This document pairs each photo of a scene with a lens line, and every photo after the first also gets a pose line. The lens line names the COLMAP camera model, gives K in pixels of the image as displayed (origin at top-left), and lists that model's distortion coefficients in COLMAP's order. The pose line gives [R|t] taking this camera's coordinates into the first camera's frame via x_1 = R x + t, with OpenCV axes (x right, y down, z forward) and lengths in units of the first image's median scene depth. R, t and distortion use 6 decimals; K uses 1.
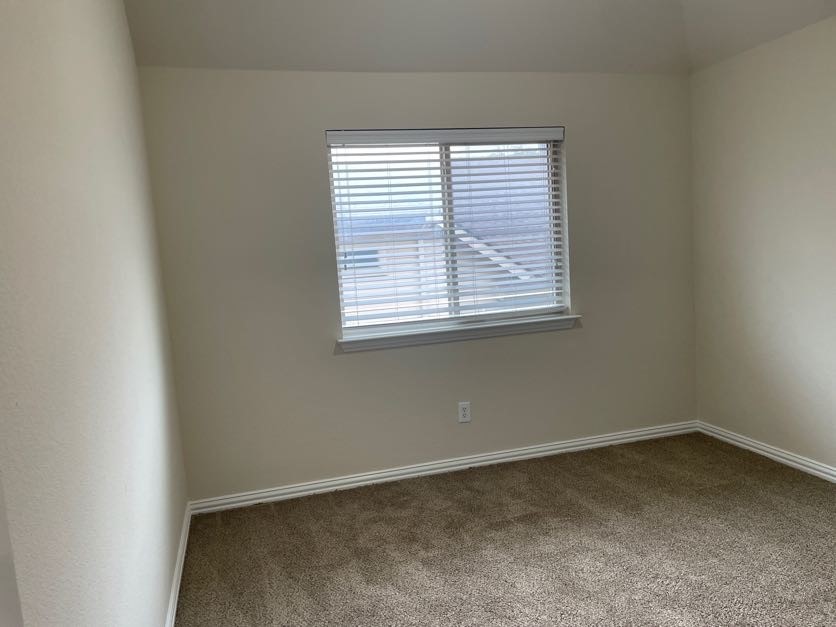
lens RADIAL K [[630.1, 0, 416.2], [0, 630.1, 313.3], [0, 0, 1]] dist [0.085011, -0.105329]
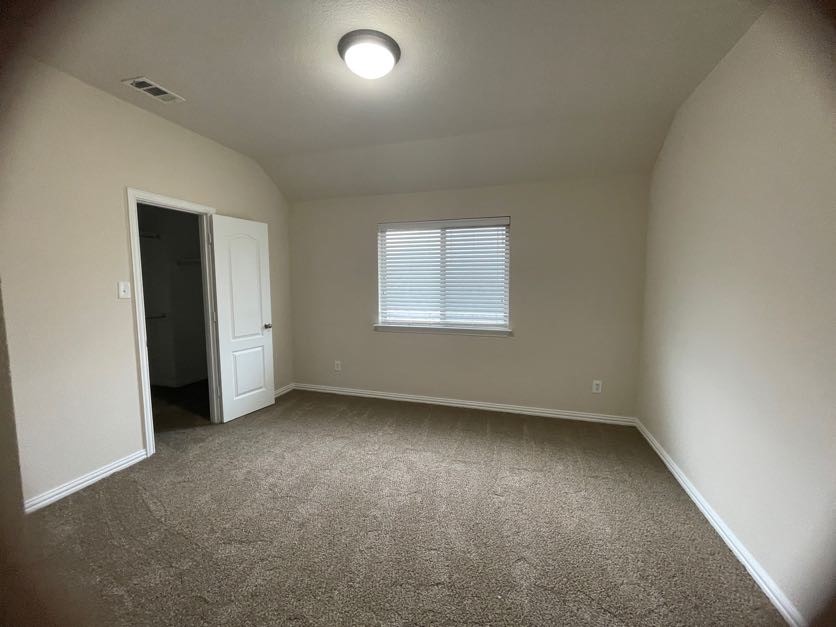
lens RADIAL K [[334.2, 0, 415.9], [0, 334.2, 308.7], [0, 0, 1]] dist [-0.003208, 0.000450]
pose [[0.839218, 0.106874, -0.533190, 0.508638], [-0.110696, 0.993542, 0.024917, -0.047842], [0.532409, 0.038111, 0.845629, 0.136812]]
